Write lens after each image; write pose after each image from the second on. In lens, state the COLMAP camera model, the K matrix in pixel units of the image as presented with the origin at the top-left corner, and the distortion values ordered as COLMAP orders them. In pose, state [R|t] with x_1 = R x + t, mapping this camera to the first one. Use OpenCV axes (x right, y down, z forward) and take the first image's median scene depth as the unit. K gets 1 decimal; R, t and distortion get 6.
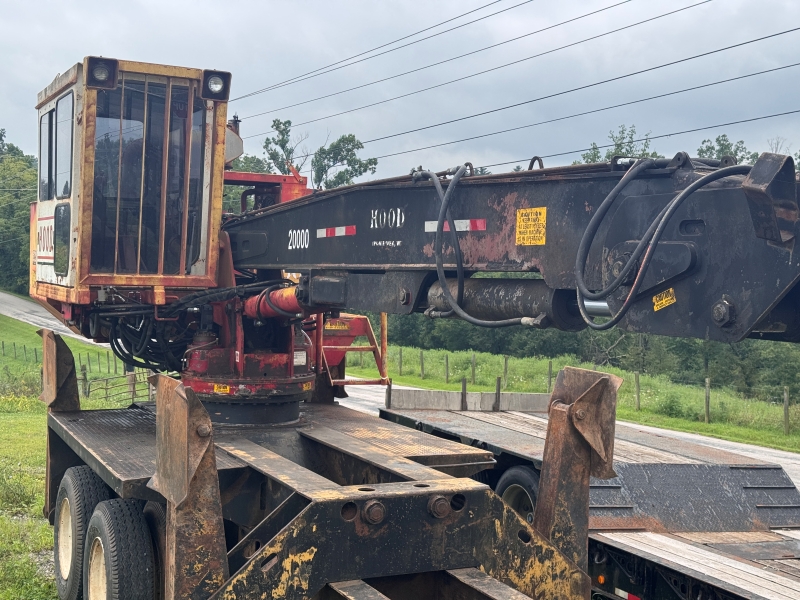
lens RADIAL K [[1099.5, 0, 400.0], [0, 1099.5, 300.0], [0, 0, 1]] dist [0.150611, 0.008878]
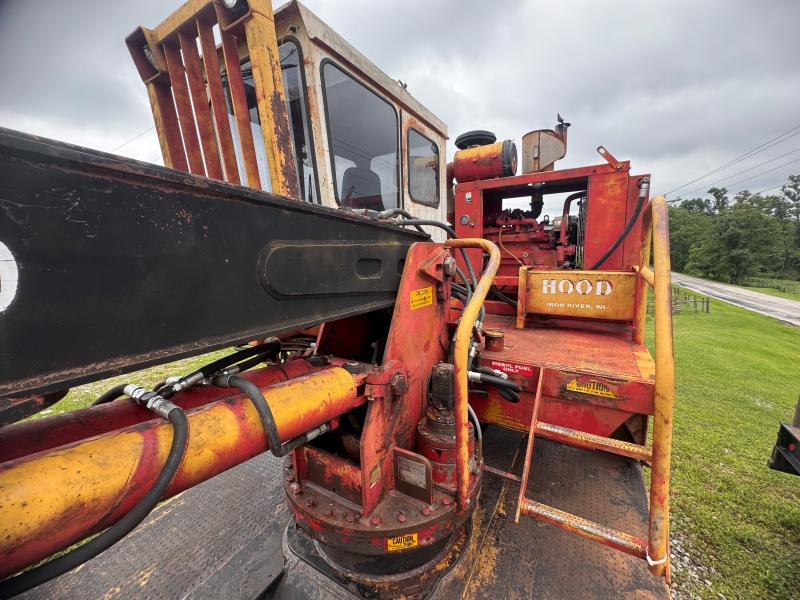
lens RADIAL K [[320.9, 0, 400.0], [0, 320.9, 300.0], [0, 0, 1]] dist [0.011572, -0.008763]
pose [[0.548539, 0.078592, -0.832423, 0.038993], [0.013063, 0.994646, 0.102516, -0.061545], [0.836023, -0.067108, 0.544575, 1.168869]]
